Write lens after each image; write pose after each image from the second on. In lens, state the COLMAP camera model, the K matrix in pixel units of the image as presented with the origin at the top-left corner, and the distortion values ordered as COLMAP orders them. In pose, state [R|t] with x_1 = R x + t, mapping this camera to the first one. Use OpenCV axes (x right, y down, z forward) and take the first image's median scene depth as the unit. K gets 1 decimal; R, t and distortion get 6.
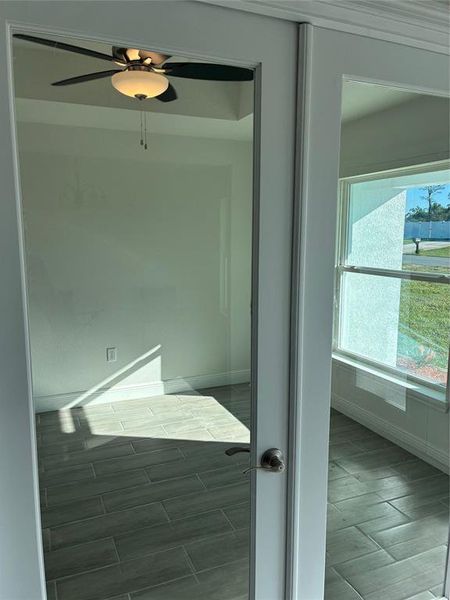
lens RADIAL K [[457.0, 0, 225.0], [0, 457.0, 300.0], [0, 0, 1]] dist [0.000308, -0.000555]
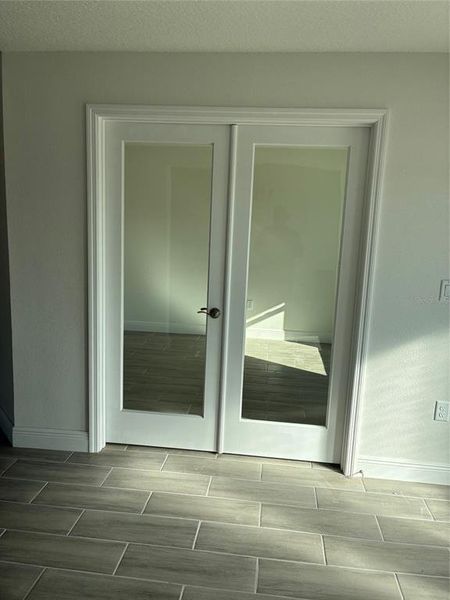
lens RADIAL K [[457.0, 0, 225.0], [0, 457.0, 300.0], [0, 0, 1]] dist [0.000308, -0.000555]
pose [[0.867057, 0.116323, -0.484439, 0.373132], [-0.113257, 0.992924, 0.035711, 0.060568], [0.485165, 0.023902, 0.874096, -0.291720]]
